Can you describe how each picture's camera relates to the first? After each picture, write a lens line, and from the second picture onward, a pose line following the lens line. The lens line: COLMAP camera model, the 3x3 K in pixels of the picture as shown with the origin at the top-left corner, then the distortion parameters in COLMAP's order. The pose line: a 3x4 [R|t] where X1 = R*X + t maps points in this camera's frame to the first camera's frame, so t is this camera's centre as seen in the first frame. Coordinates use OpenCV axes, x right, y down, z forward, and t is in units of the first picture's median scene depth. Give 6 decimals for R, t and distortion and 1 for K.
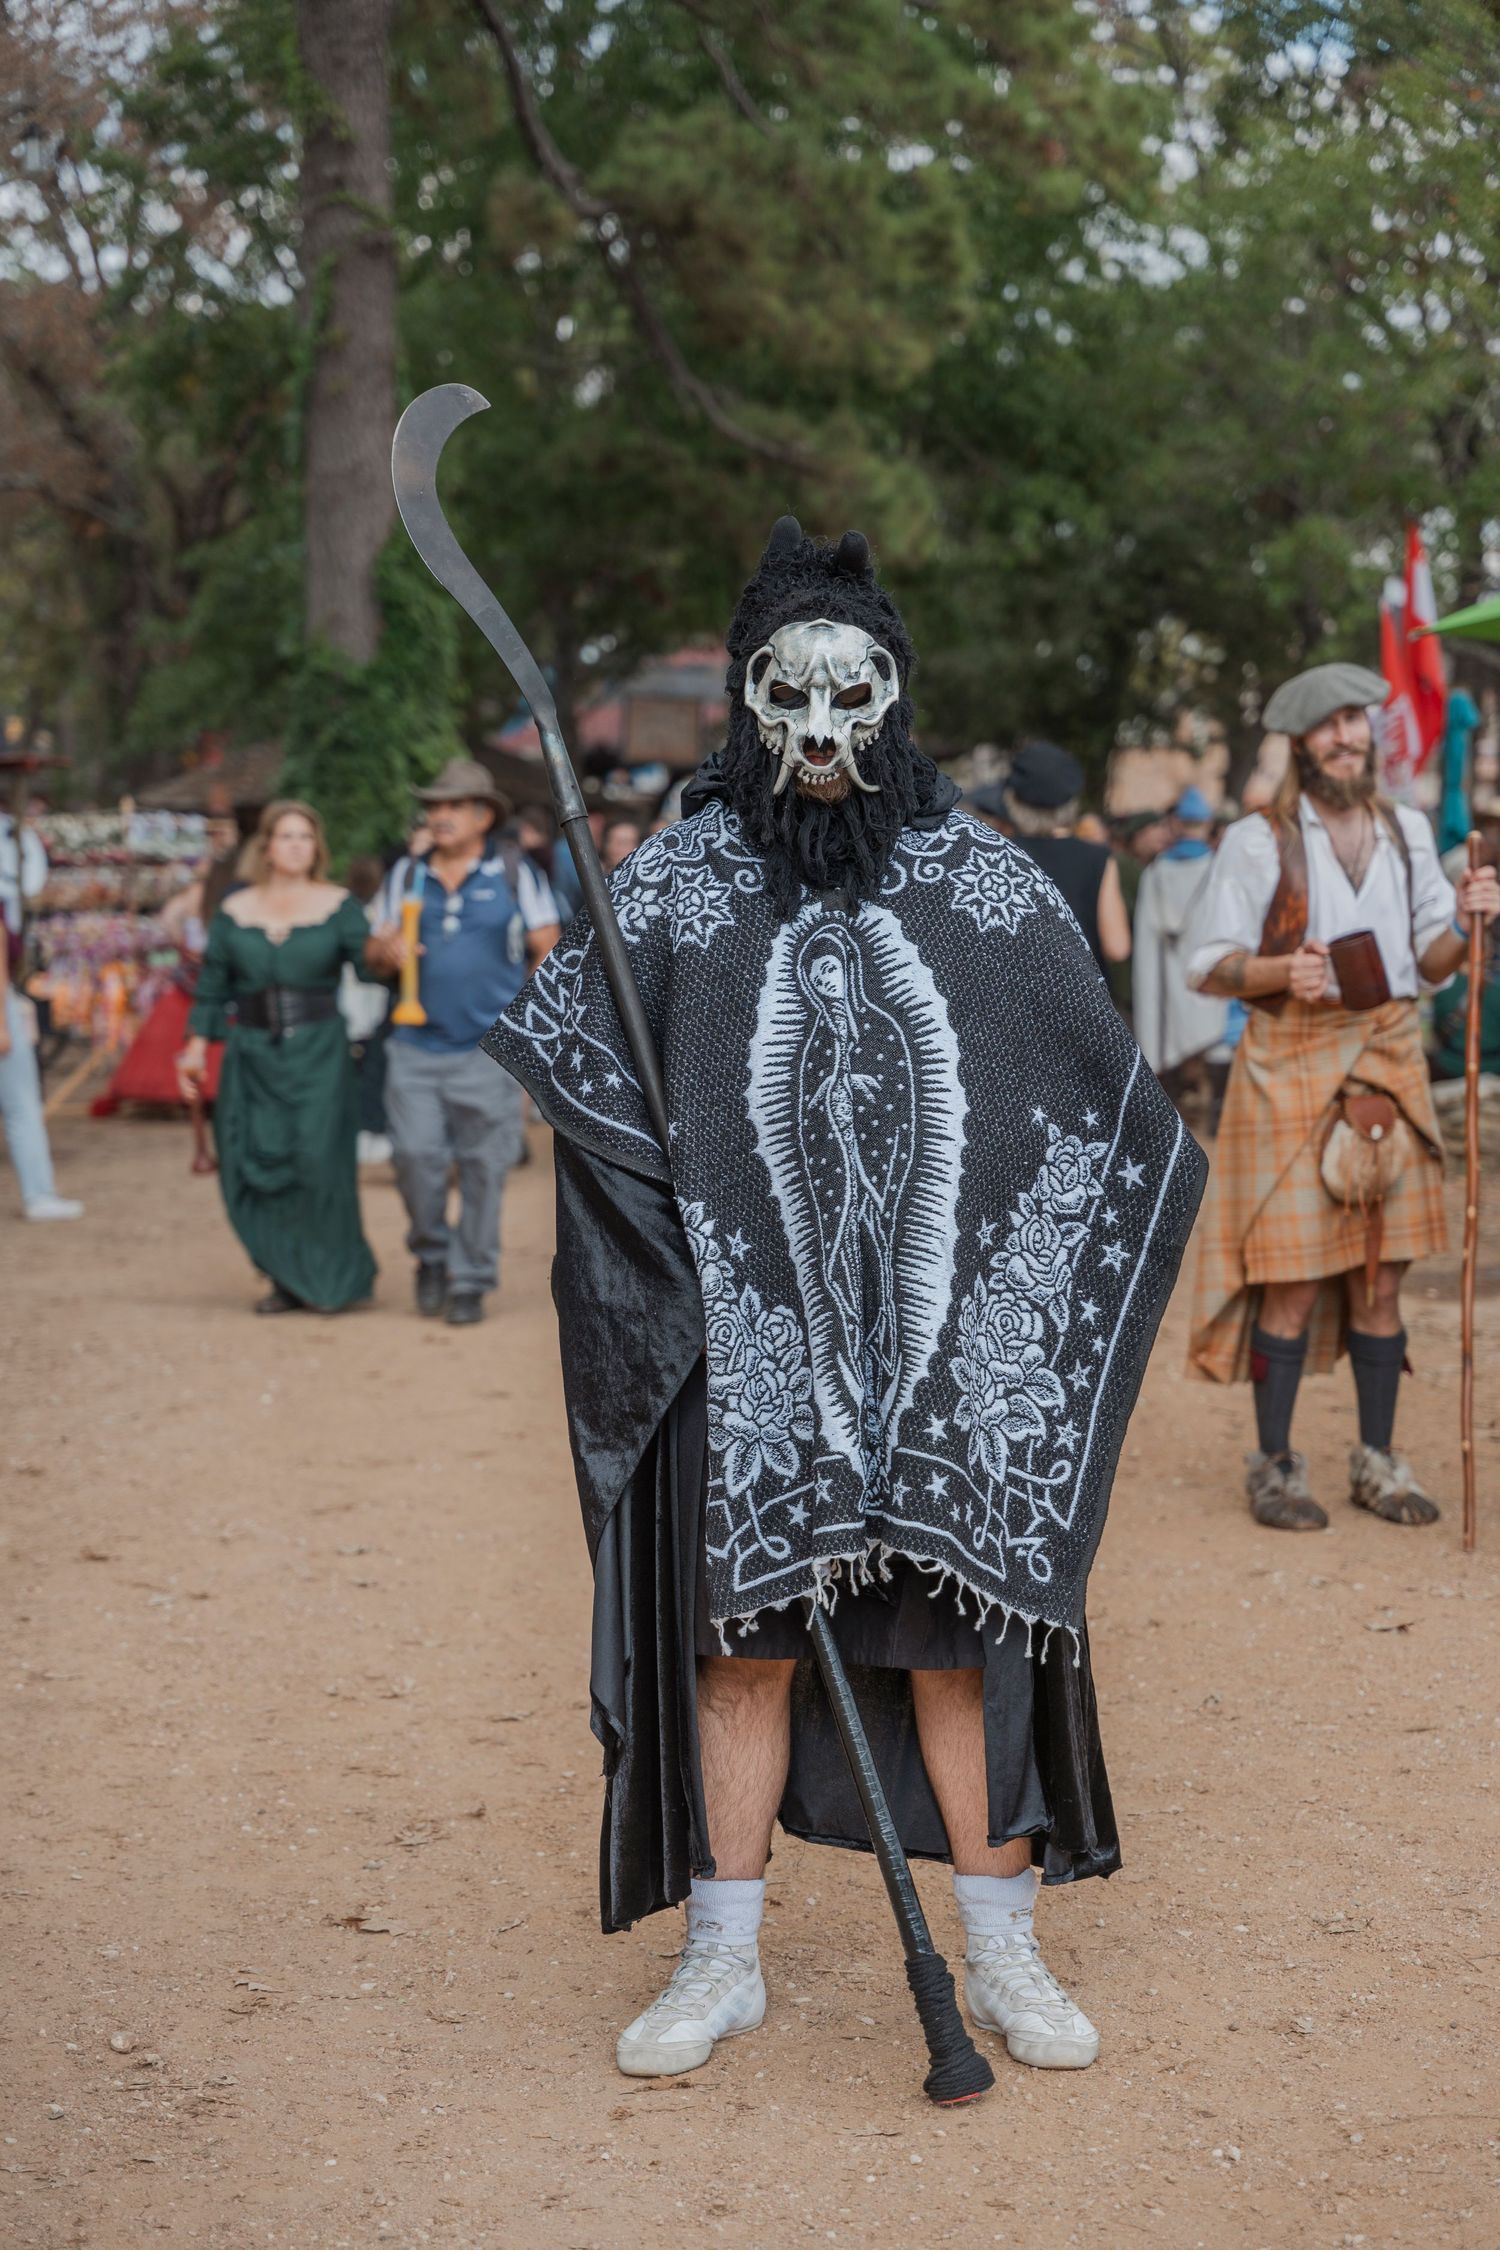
lens RADIAL K [[4556.1, 0, 750.0], [0, 4556.1, 1125.0], [0, 0, 1]] dist [-0.035983, -0.045945]
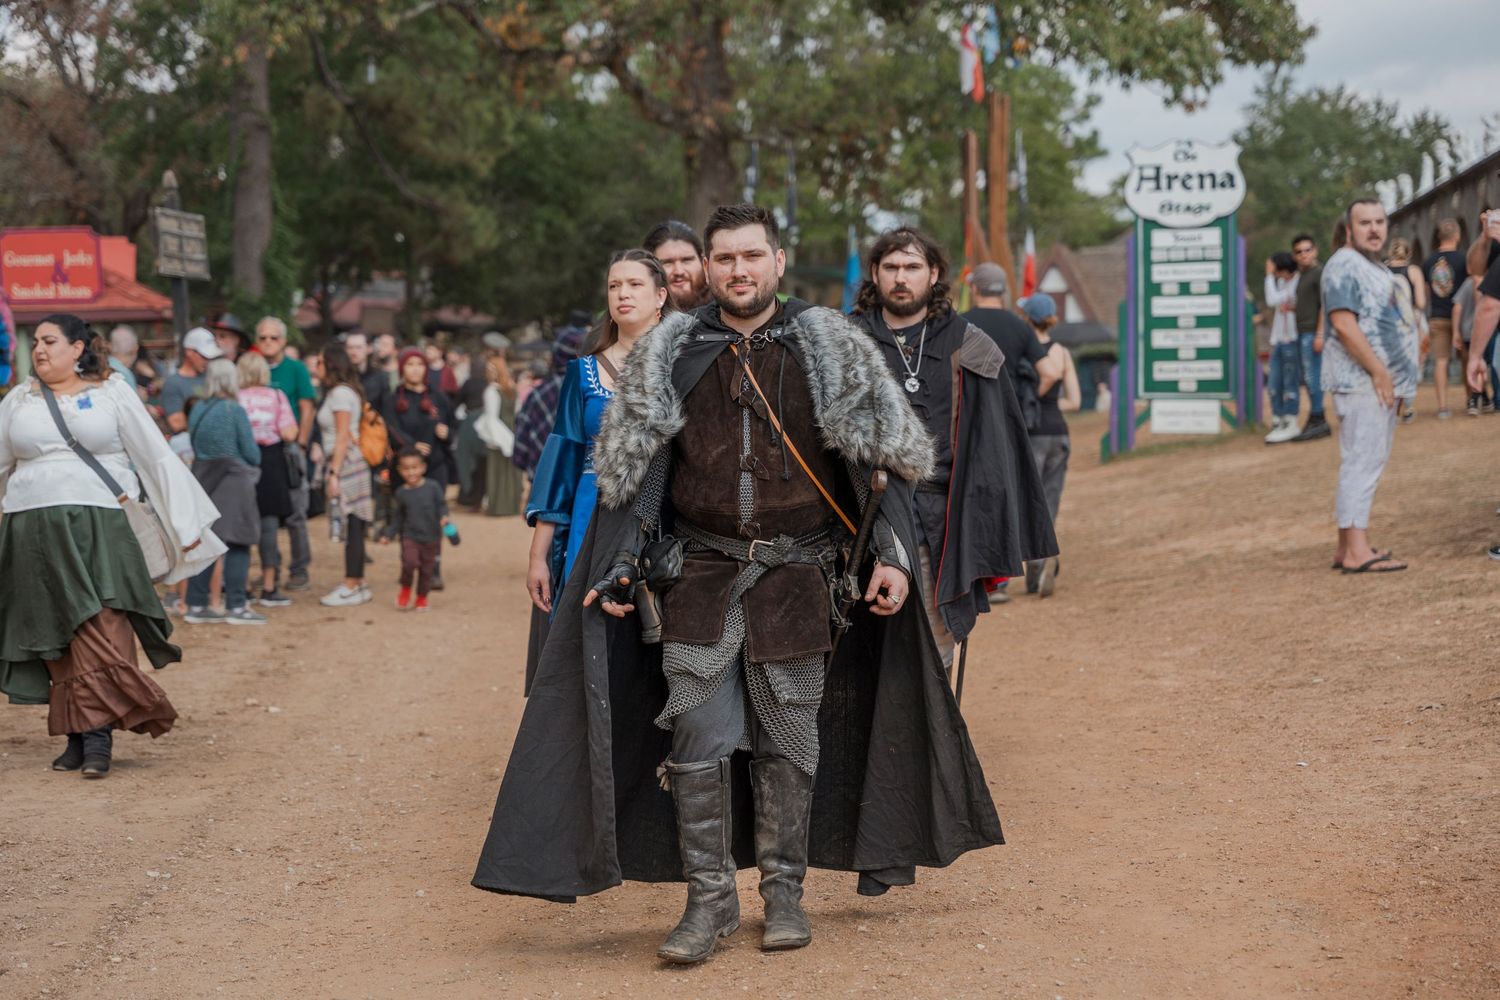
lens RADIAL K [[3037.4, 0, 750.0], [0, 3037.4, 500.0], [0, 0, 1]] dist [-0.035983, -0.045945]
pose [[0.993462, -0.007659, 0.113908, -0.008263], [0.009798, 0.999786, -0.018233, 0.033135], [-0.113744, 0.019230, 0.993324, -0.543652]]
